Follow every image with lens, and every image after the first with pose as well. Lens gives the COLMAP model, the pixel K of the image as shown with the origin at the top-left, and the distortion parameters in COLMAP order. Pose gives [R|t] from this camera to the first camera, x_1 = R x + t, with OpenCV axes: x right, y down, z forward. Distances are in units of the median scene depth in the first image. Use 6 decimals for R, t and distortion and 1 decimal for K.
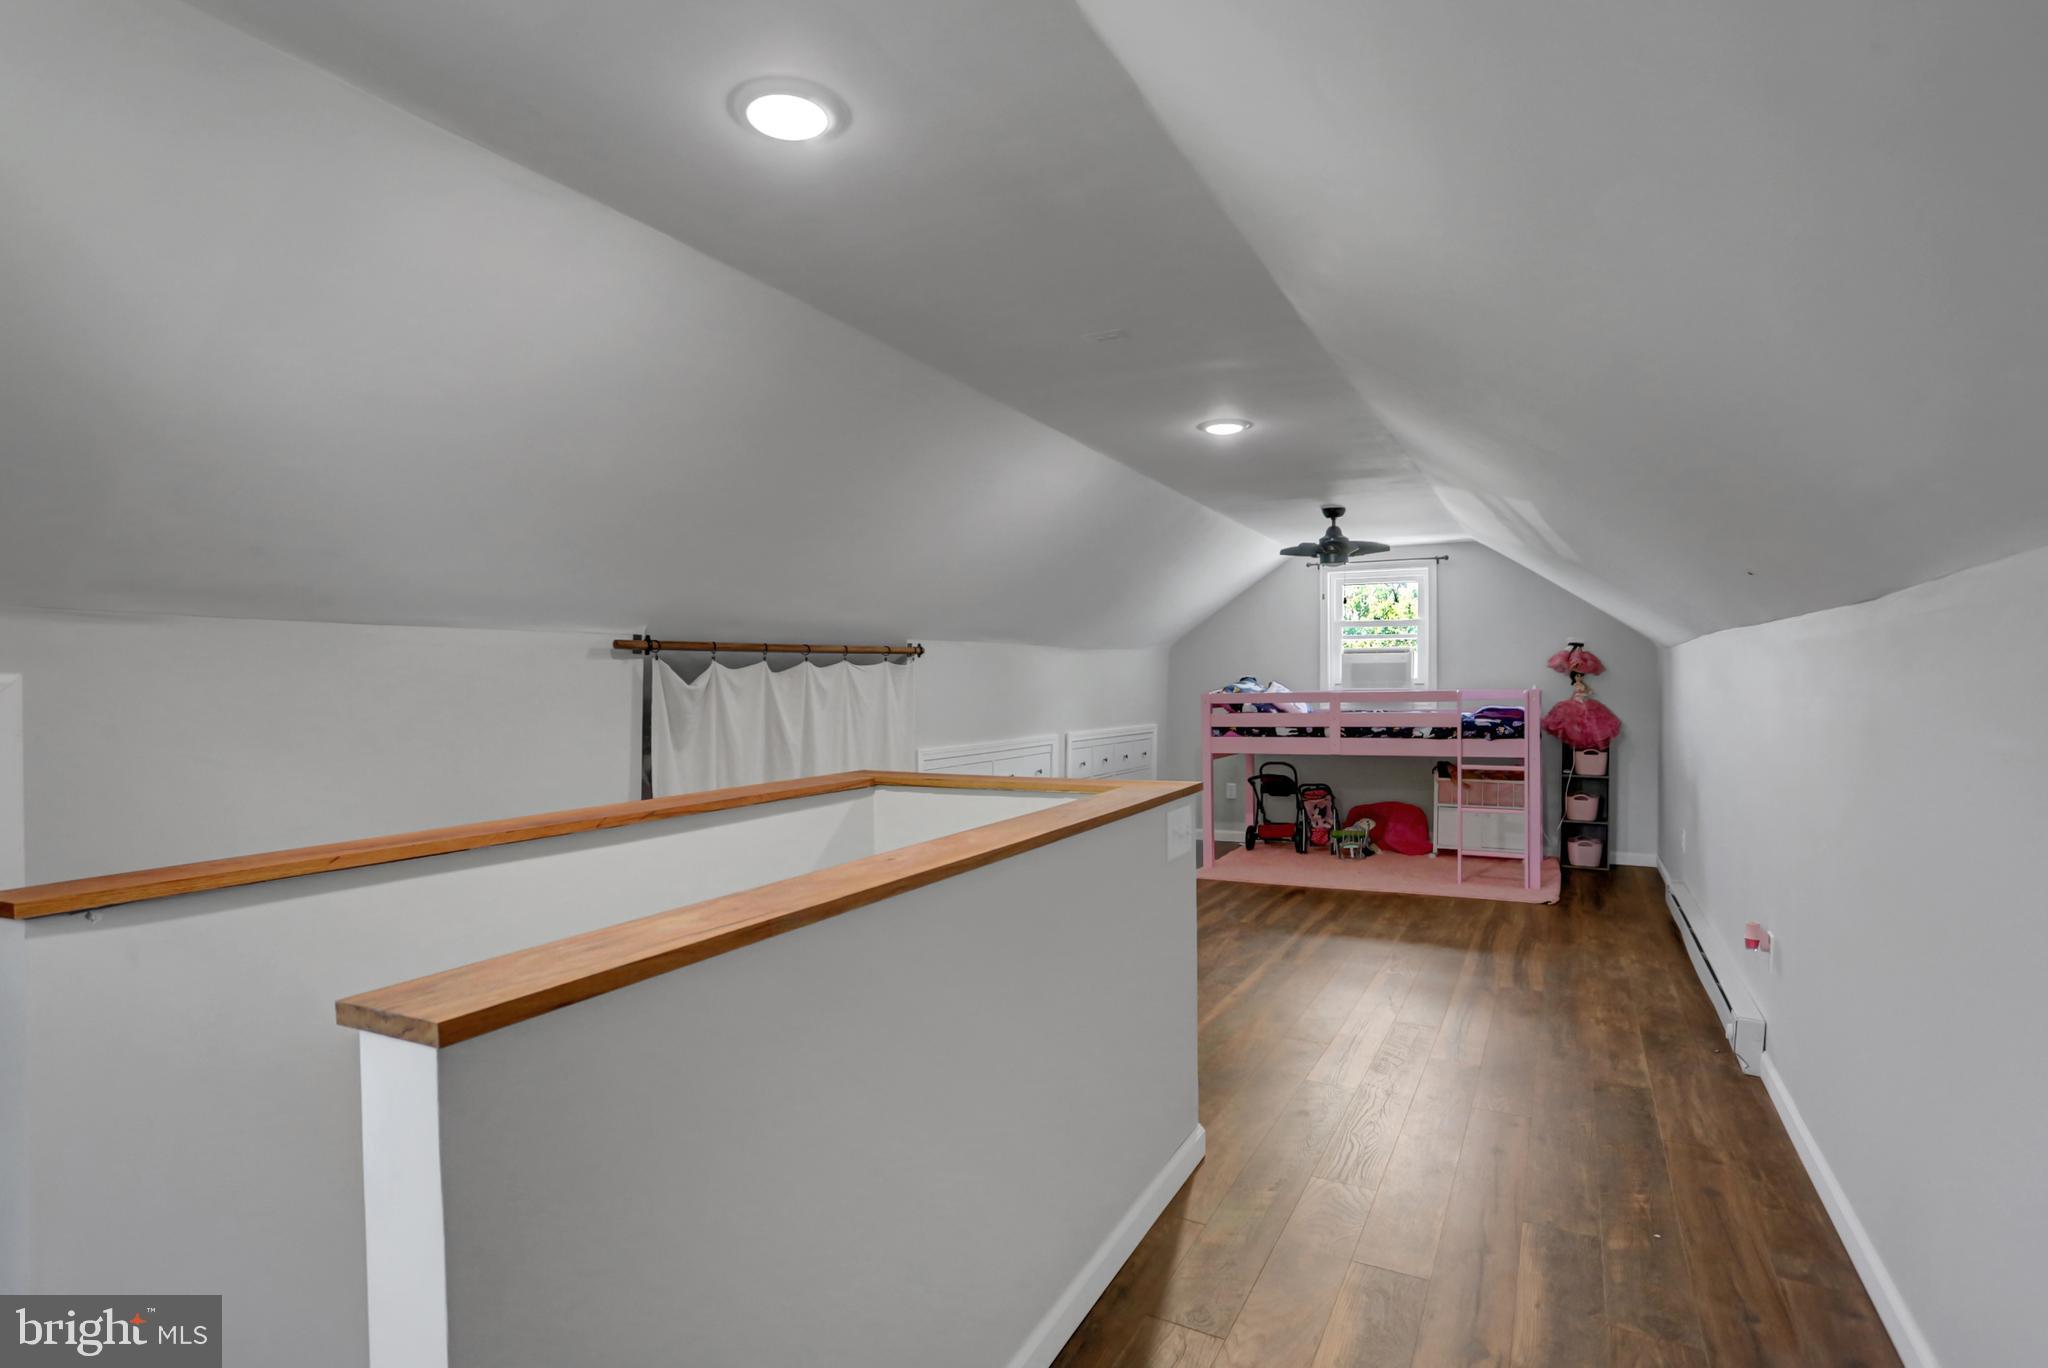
lens RADIAL K [[1056.5, 0, 1016.2], [0, 1056.5, 705.7], [0, 0, 1]] dist [-0.069494, 0.030812]
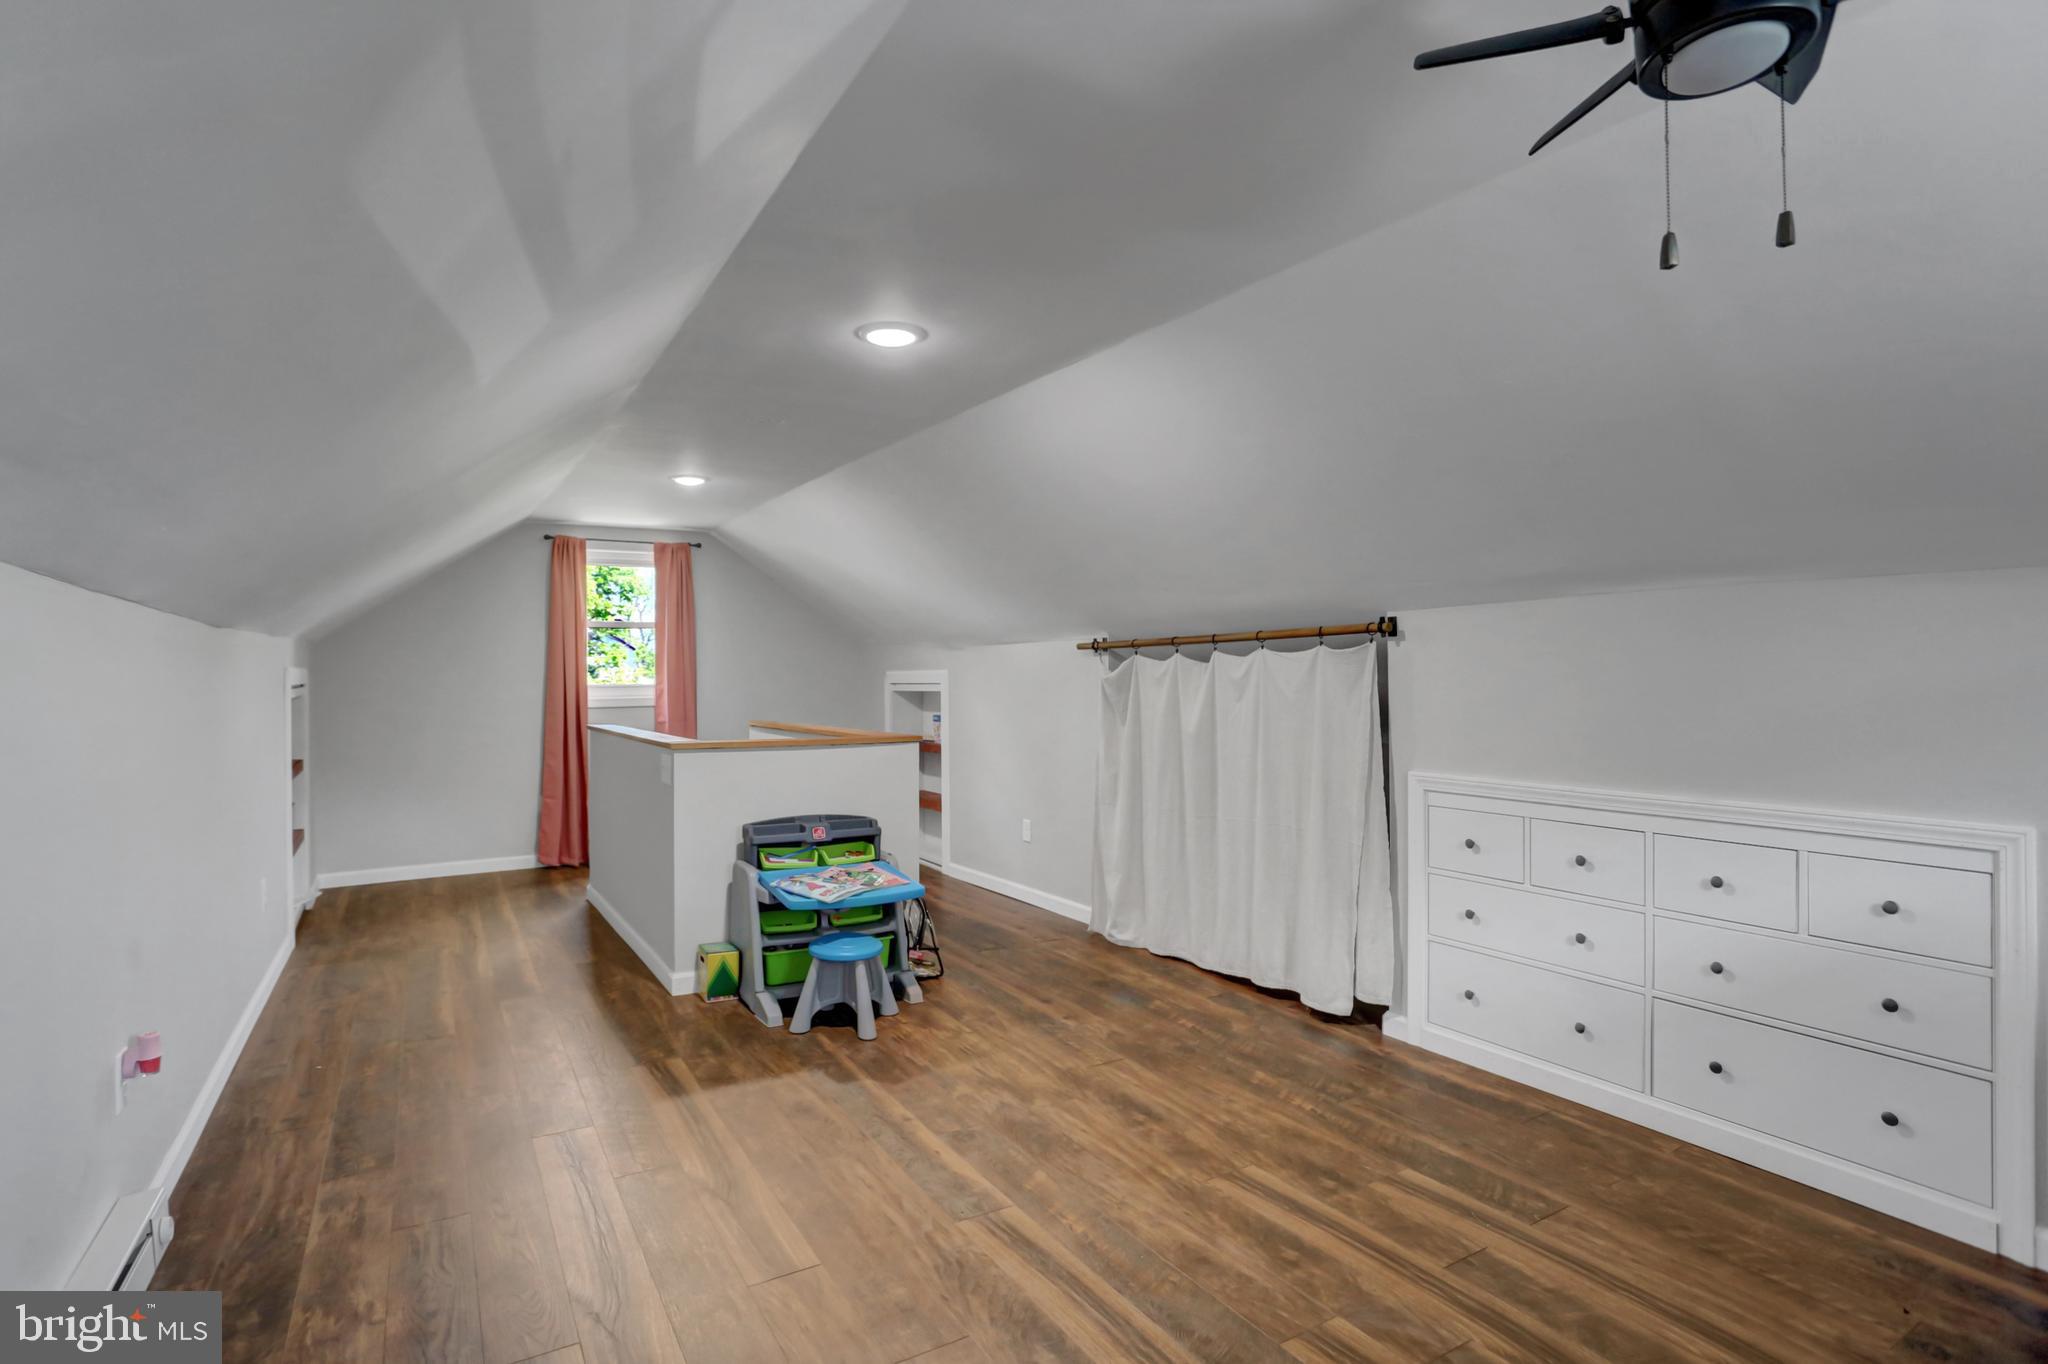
lens RADIAL K [[1056.5, 0, 1016.2], [0, 1056.5, 703.7], [0, 0, 1]] dist [-0.069494, 0.030812]
pose [[-0.538006, 0.031581, -0.842349, 0.445580], [-0.010665, 0.998963, 0.044265, -0.021683], [0.842874, 0.032799, -0.537111, 0.847898]]
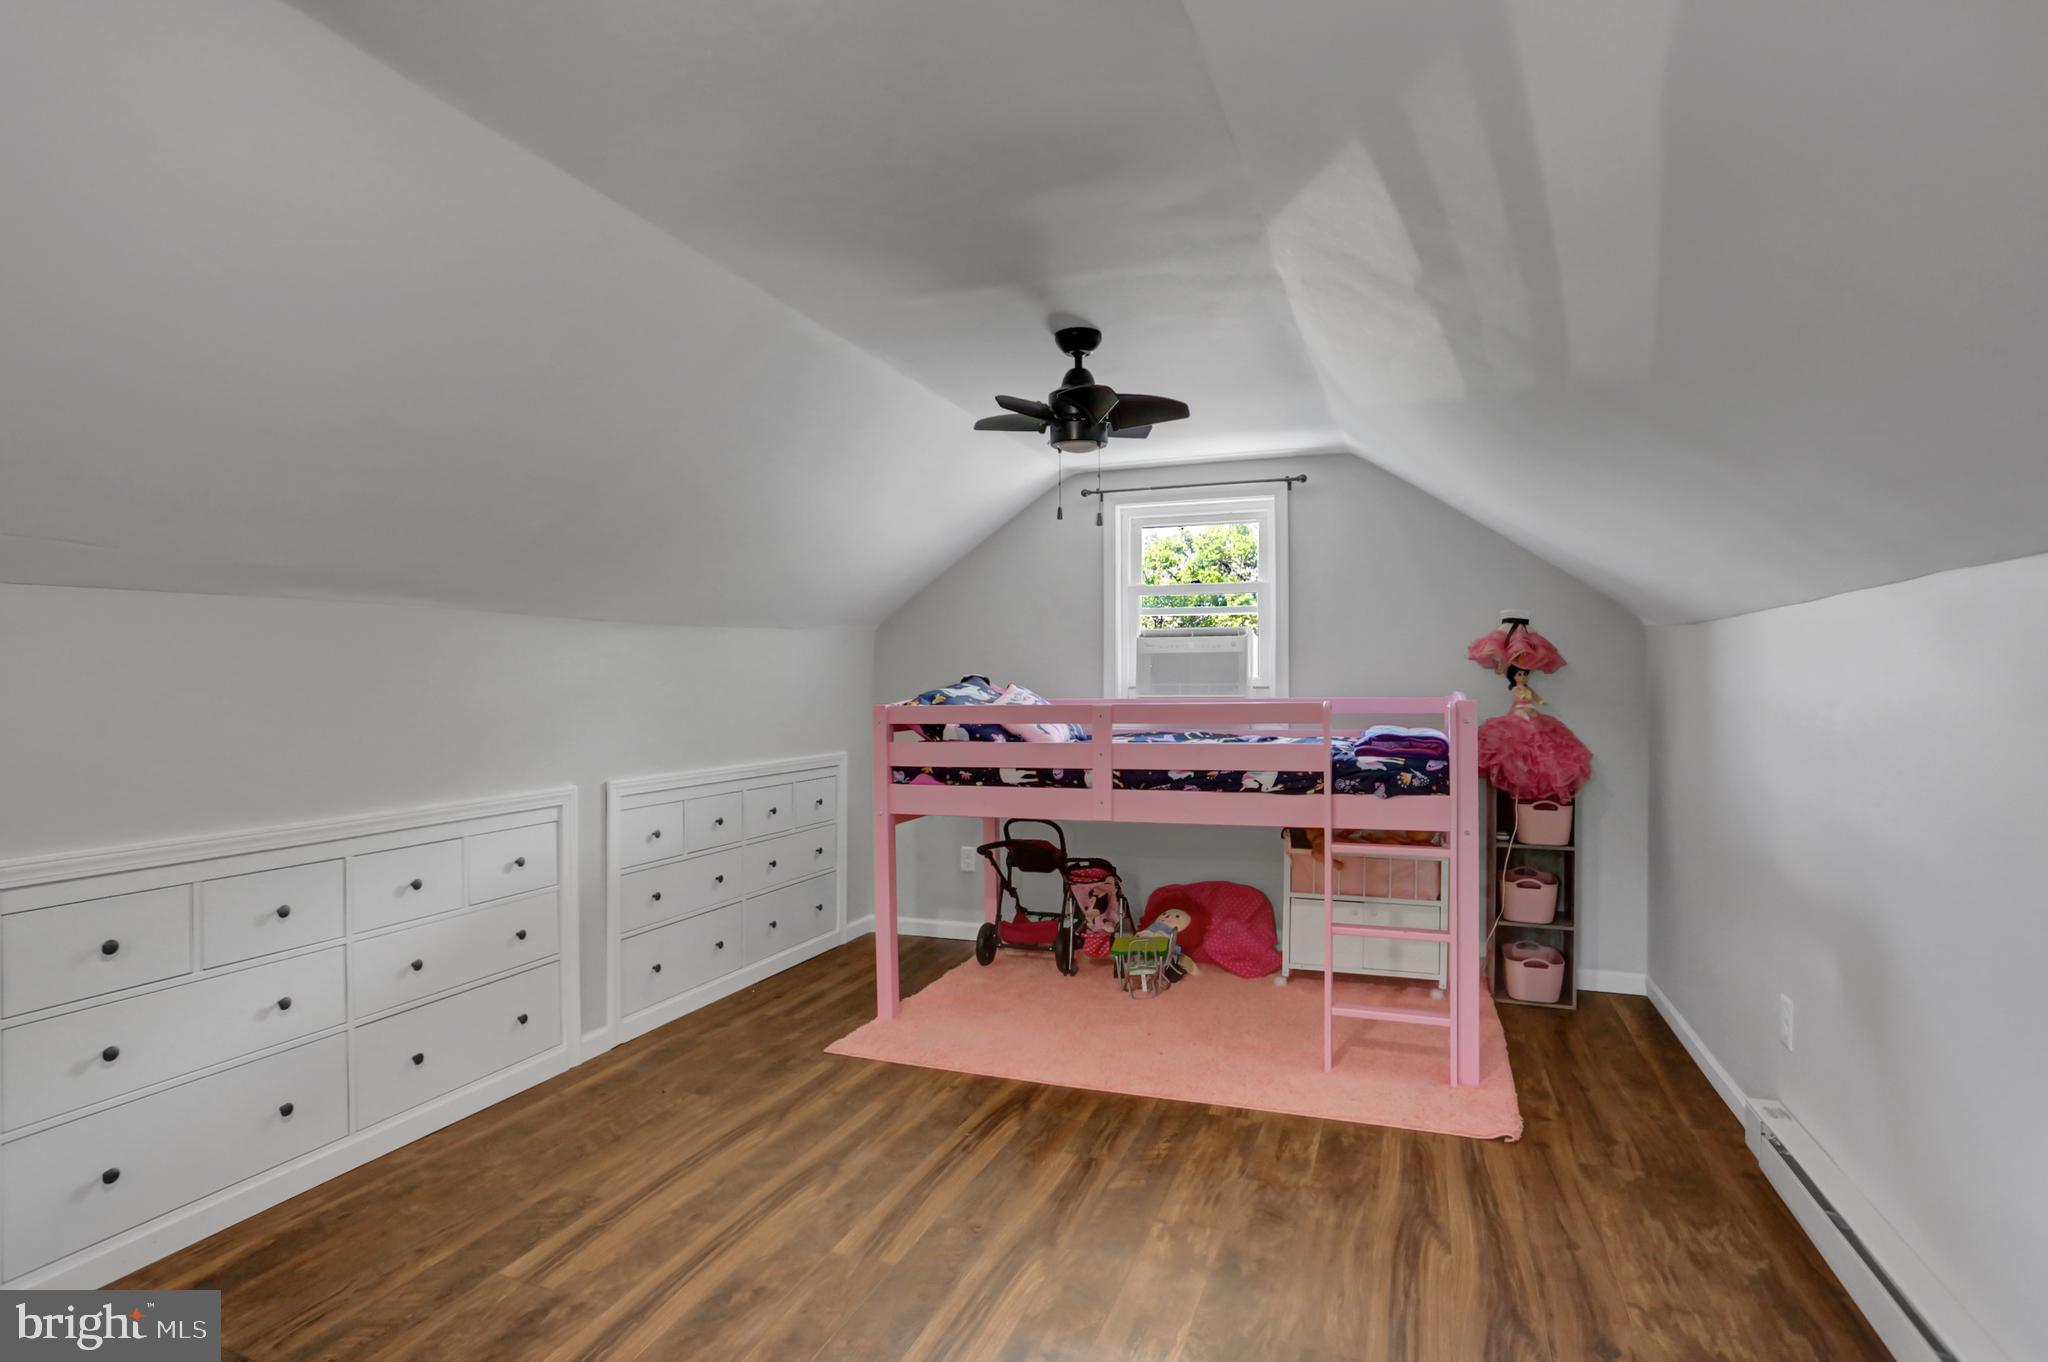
lens RADIAL K [[1056.5, 0, 1016.2], [0, 1056.5, 702.7], [0, 0, 1]] dist [-0.069494, 0.030812]
pose [[0.992464, -0.001965, 0.122518, 0.187298], [0.002098, 0.999997, -0.000950, -0.012922], [-0.122516, 0.001200, 0.992466, 0.454210]]
